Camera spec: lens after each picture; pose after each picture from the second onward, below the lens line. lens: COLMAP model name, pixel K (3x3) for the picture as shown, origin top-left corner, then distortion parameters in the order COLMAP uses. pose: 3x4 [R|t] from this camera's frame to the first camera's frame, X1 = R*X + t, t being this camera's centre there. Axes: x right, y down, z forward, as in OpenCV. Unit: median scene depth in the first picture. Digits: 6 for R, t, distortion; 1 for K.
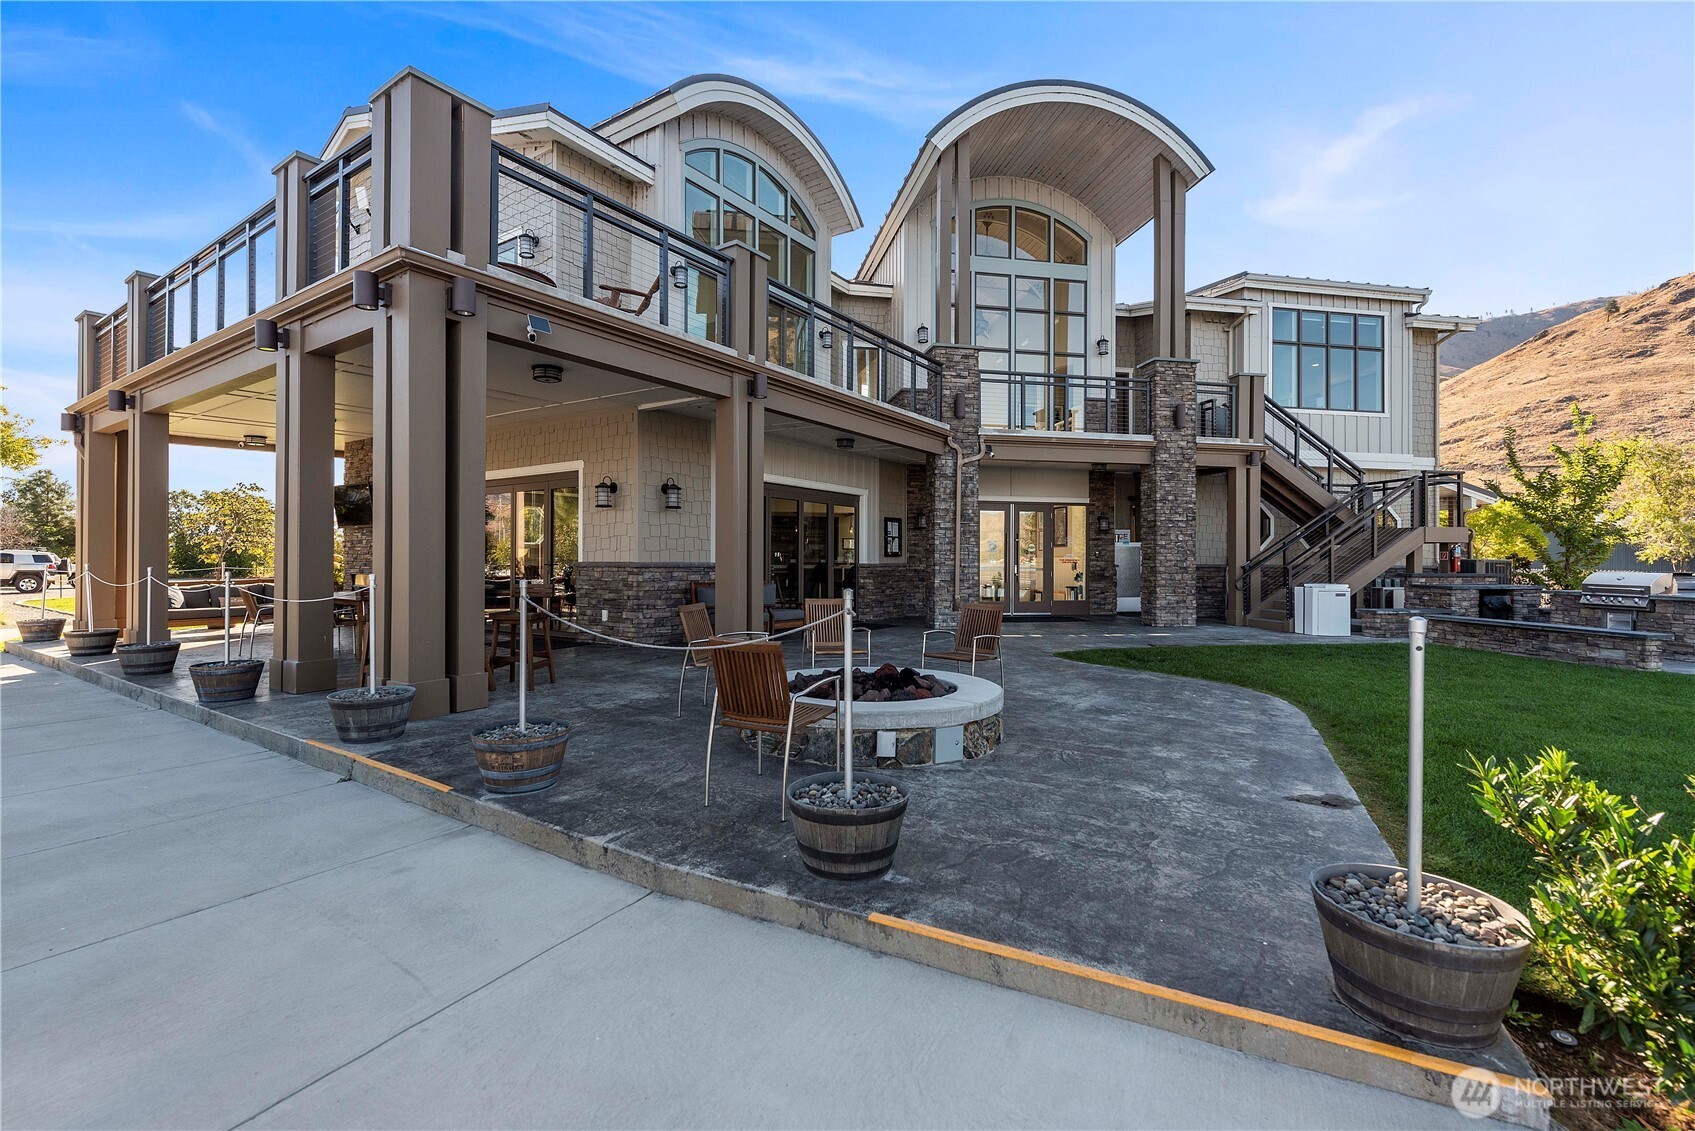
lens RADIAL K [[733.5, 0, 847.5], [0, 733.5, 565.5], [0, 0, 1]] dist [0.000133, 0.000438]
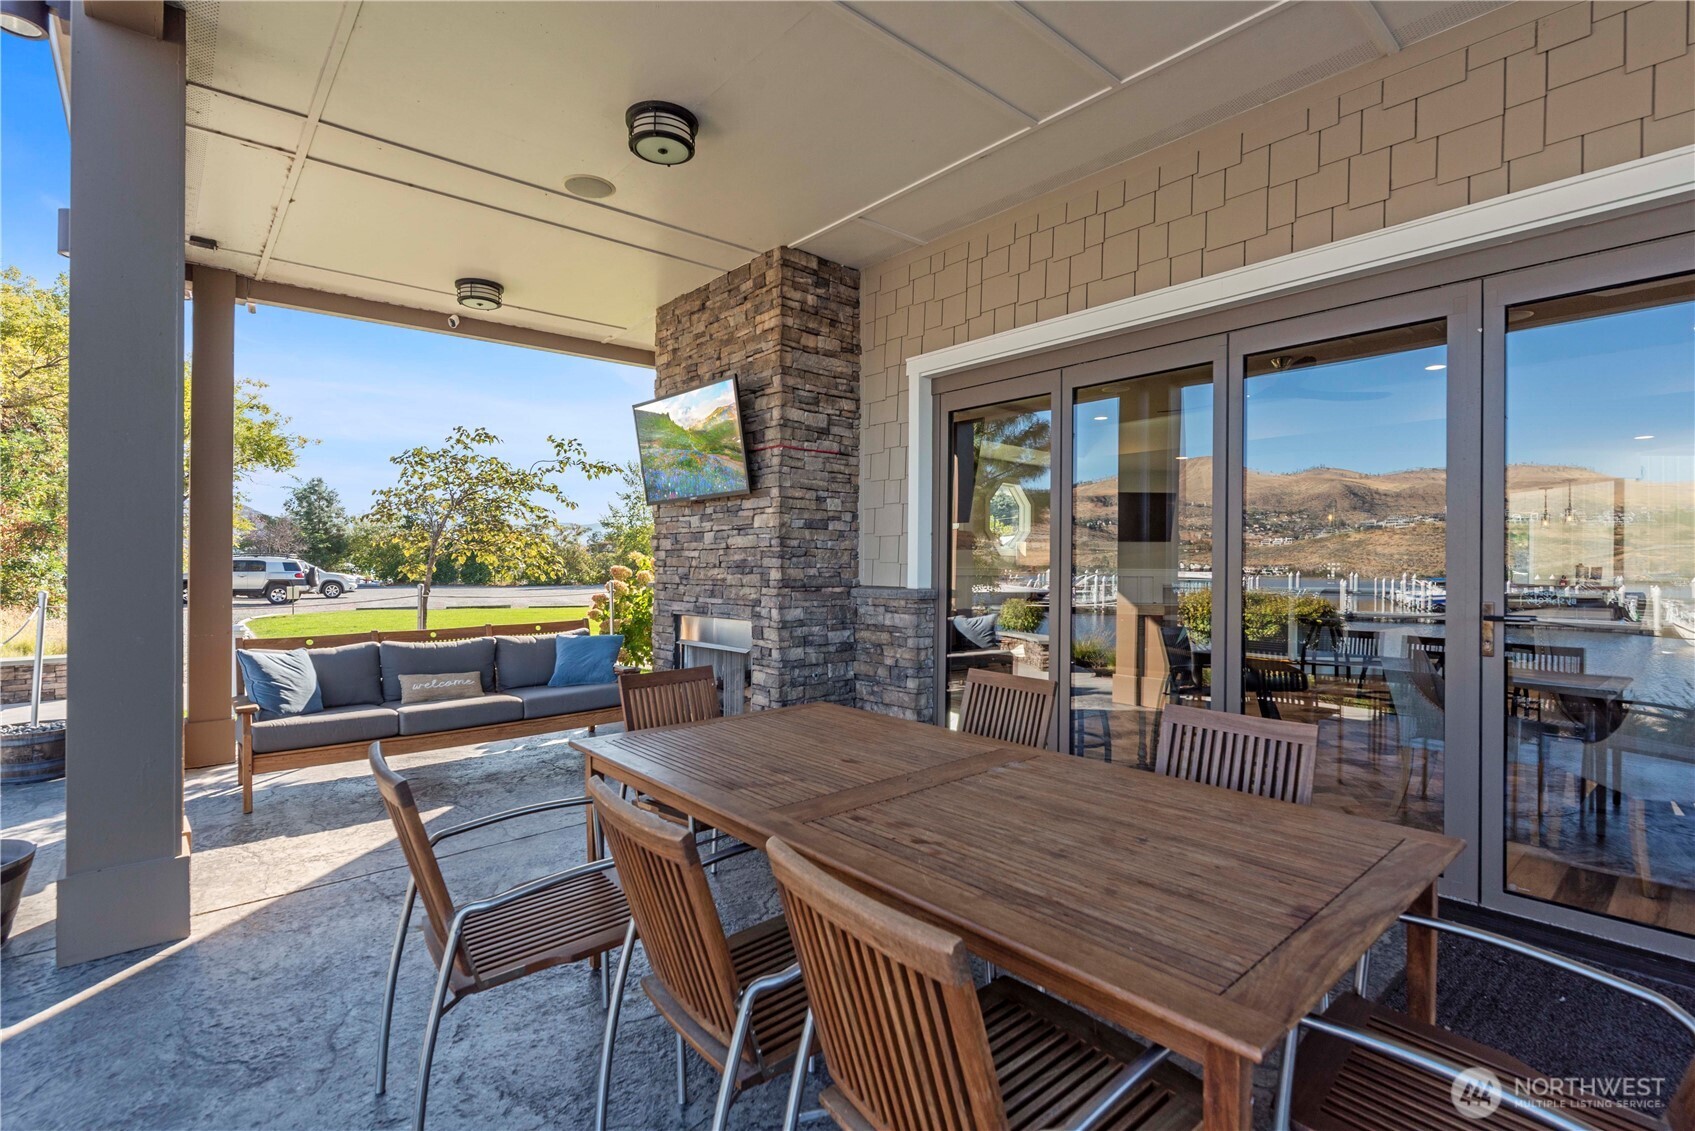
lens RADIAL K [[788.9, 0, 847.5], [0, 788.9, 565.5], [0, 0, 1]] dist [-0.002476, -0.000347]
pose [[0.967003, 0.001227, -0.254761, -0.184246], [-0.003392, 0.999962, -0.008059, -0.005070], [0.254742, 0.008657, 0.966970, 0.233634]]
